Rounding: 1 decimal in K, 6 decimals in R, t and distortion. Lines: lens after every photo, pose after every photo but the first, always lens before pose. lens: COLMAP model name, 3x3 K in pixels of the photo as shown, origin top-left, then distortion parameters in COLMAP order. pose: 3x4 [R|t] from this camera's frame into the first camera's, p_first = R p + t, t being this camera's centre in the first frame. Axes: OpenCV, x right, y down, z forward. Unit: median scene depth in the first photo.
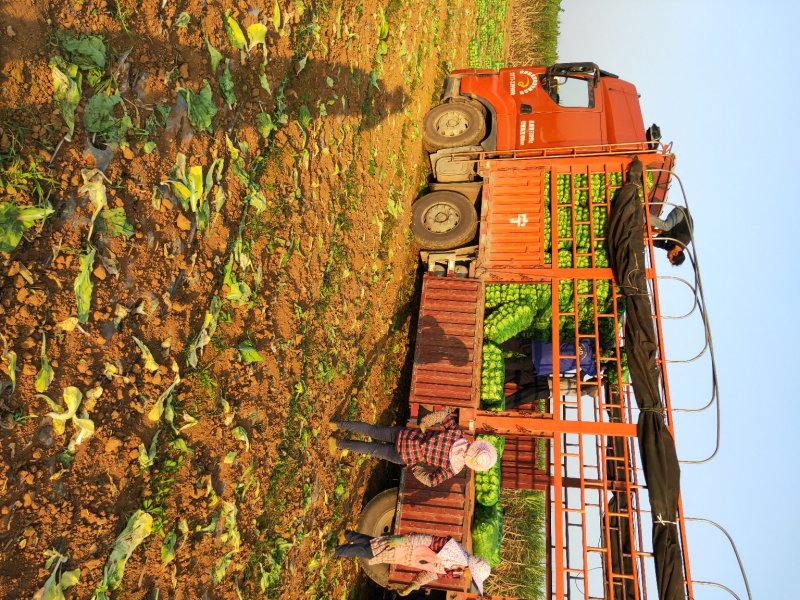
lens RADIAL K [[650.6, 0, 399.9], [0, 650.6, 299.6], [0, 0, 1]] dist [0.001825, 0.000320]
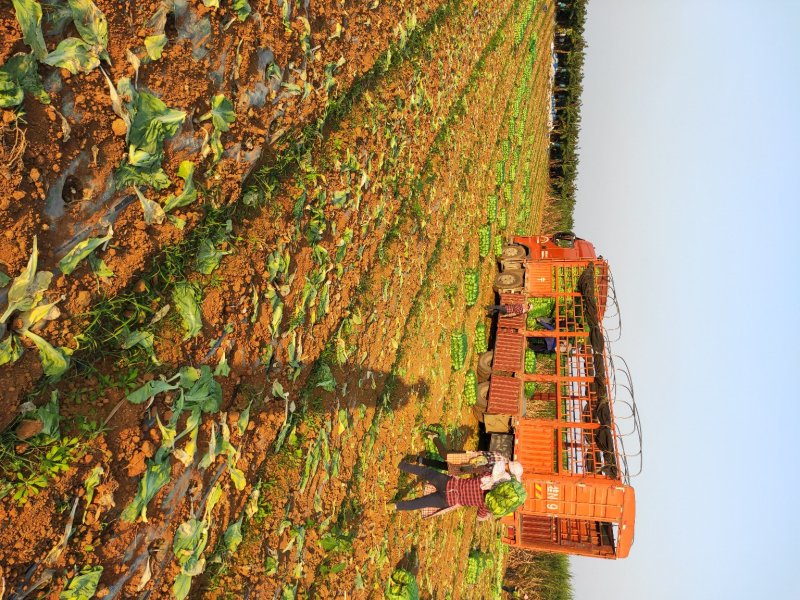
lens RADIAL K [[650.6, 0, 399.8], [0, 650.6, 300.2], [0, 0, 1]] dist [0.001825, 0.000320]
pose [[0.996103, 0.080019, -0.037103, -0.224173], [-0.088195, 0.898266, -0.430511, 0.961861], [-0.001120, 0.432106, 0.901822, -1.041698]]
